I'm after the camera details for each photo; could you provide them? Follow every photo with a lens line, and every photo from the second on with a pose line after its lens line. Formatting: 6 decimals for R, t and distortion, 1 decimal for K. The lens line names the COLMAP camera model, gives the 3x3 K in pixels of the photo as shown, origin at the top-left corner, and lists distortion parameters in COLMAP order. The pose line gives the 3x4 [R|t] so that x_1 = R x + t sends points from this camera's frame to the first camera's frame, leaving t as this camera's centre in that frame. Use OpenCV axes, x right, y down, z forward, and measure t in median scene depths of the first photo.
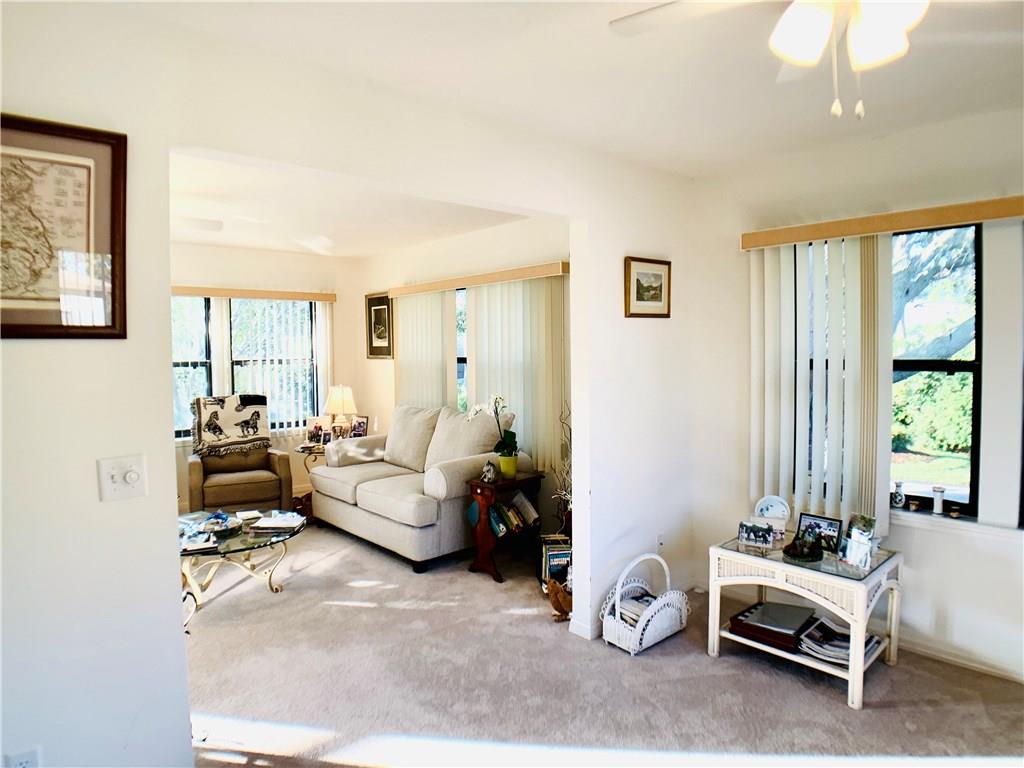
lens RADIAL K [[620.3, 0, 513.1], [0, 620.3, 371.2], [0, 0, 1]] dist [-0.073150, 0.002489]
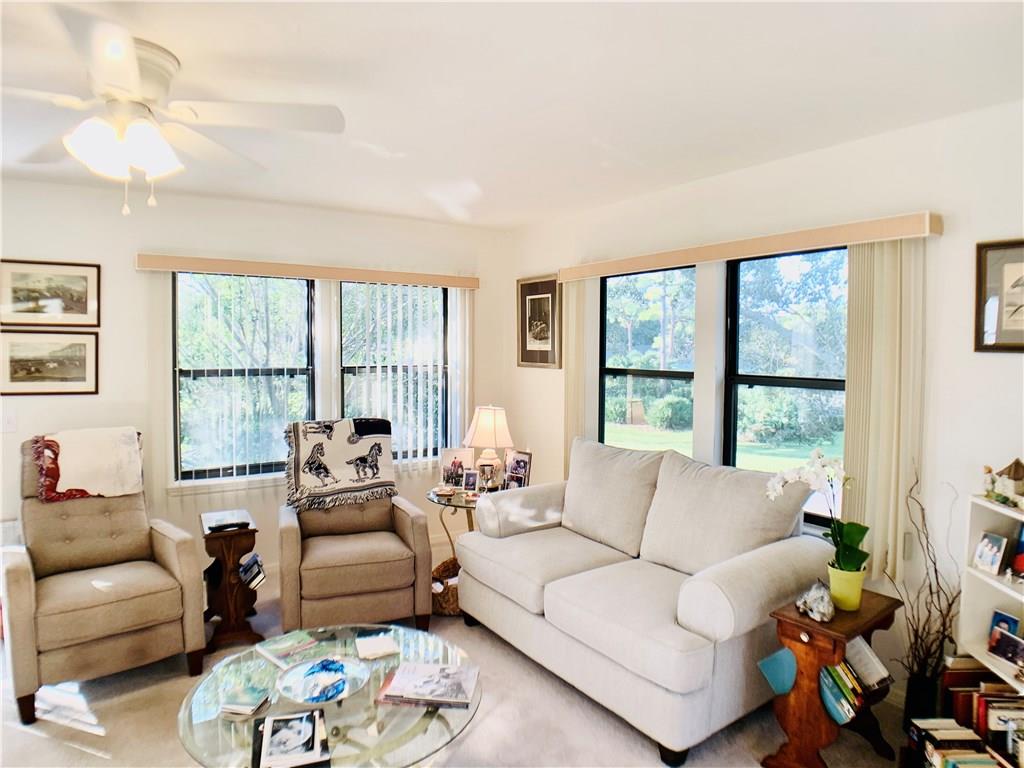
lens RADIAL K [[620.3, 0, 513.1], [0, 620.3, 371.2], [0, 0, 1]] dist [-0.073150, 0.002489]
pose [[0.989864, 0.022703, -0.140191, -0.249193], [-0.022017, 0.999737, 0.006438, -0.034530], [0.140300, -0.003286, 0.990104, 0.483776]]
